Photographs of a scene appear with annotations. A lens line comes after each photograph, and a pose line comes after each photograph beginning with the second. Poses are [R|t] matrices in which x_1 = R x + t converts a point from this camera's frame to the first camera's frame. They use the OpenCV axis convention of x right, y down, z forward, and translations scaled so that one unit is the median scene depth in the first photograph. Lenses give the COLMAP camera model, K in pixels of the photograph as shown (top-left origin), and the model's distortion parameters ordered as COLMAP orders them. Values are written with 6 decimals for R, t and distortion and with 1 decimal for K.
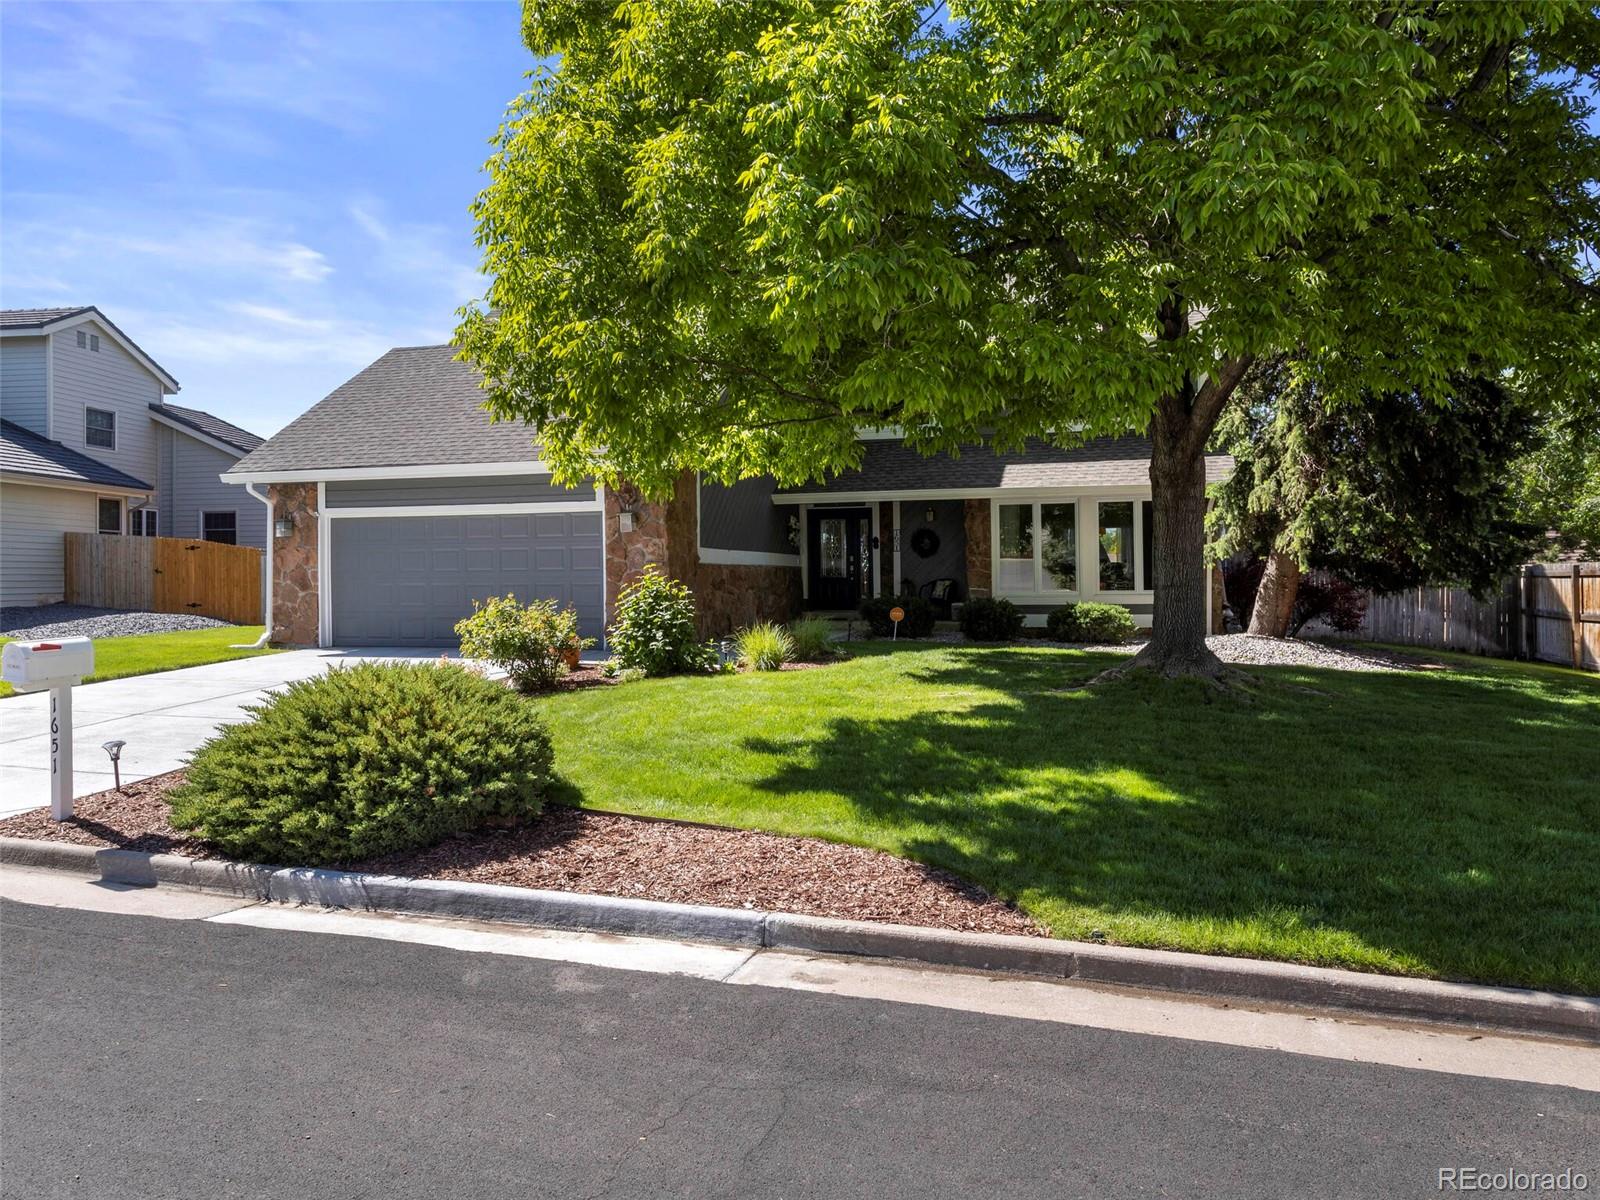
lens RADIAL K [[992.4, 0, 800.1], [0, 992.4, 598.6], [0, 0, 1]] dist [0.001888, 0.001041]
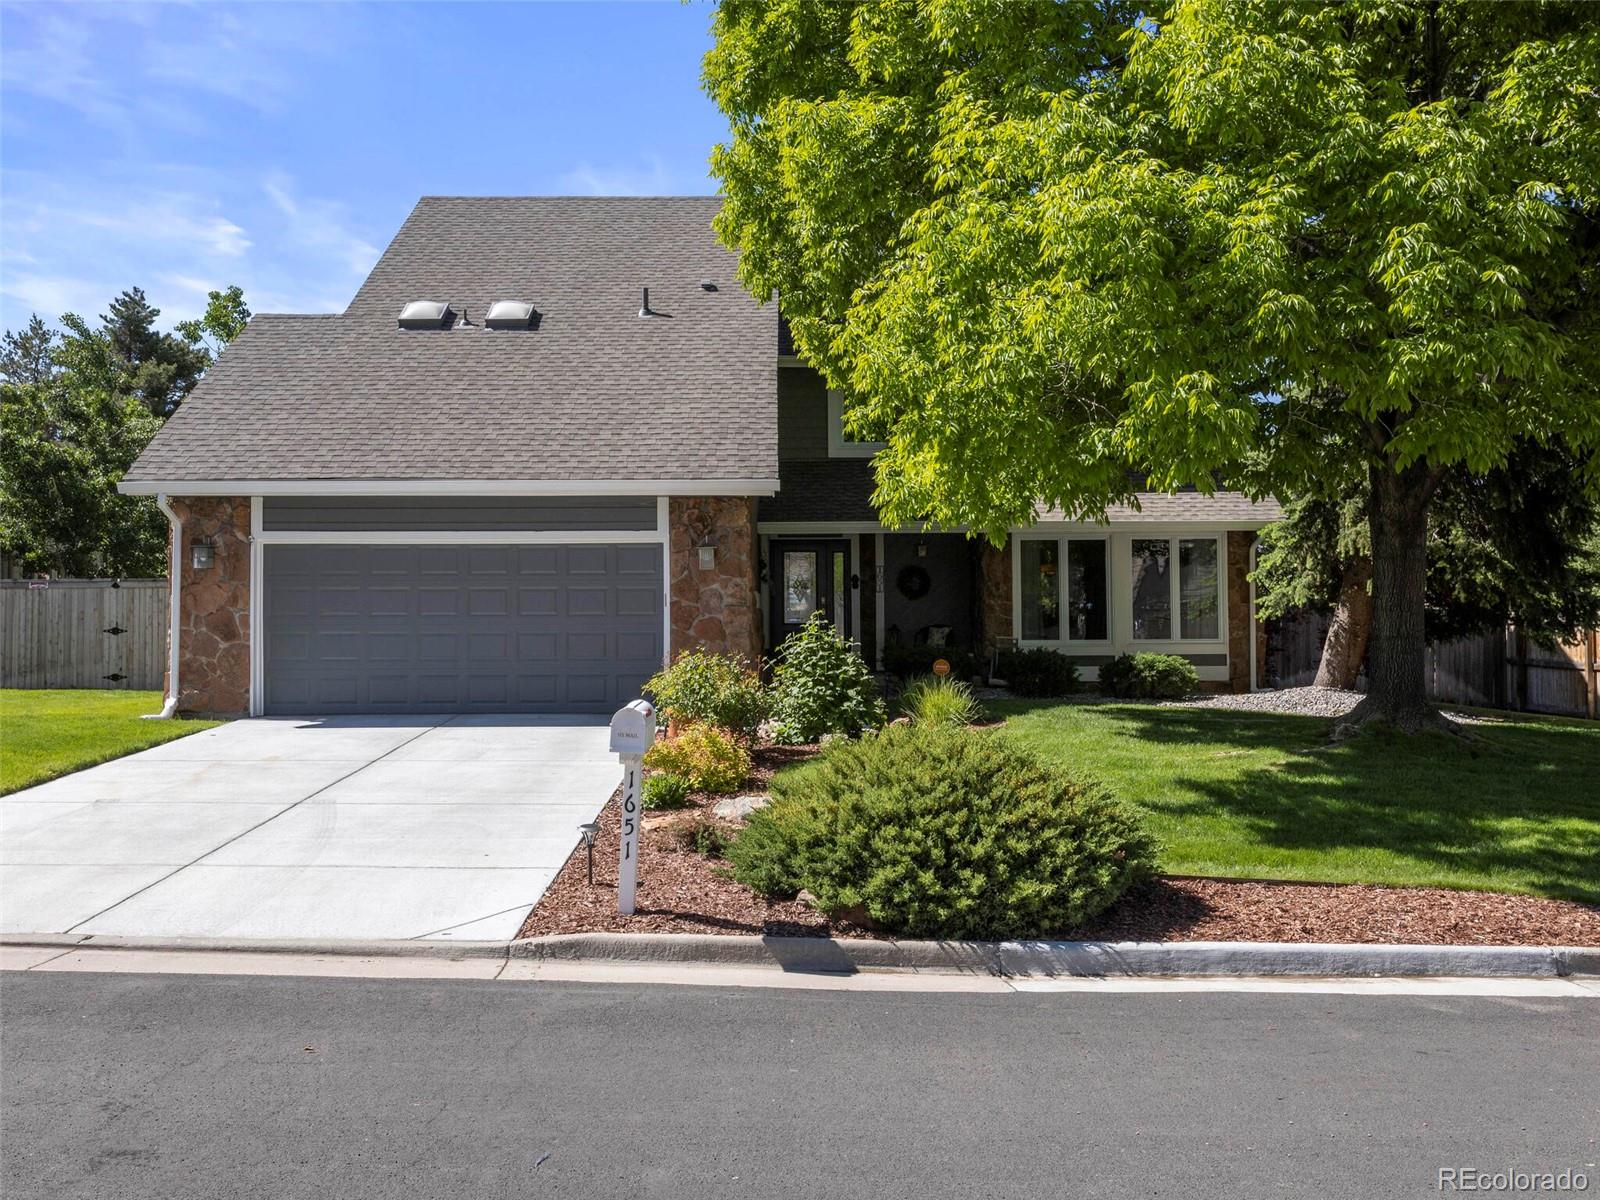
lens RADIAL K [[1292.5, 0, 799.6], [0, 1292.5, 600.0], [0, 0, 1]] dist [0.007469, -0.002537]
pose [[0.968472, 0.006791, 0.249029, -0.327270], [0.002256, 0.999348, -0.036027, -0.002758], [-0.249111, 0.035453, 0.967826, -0.047908]]
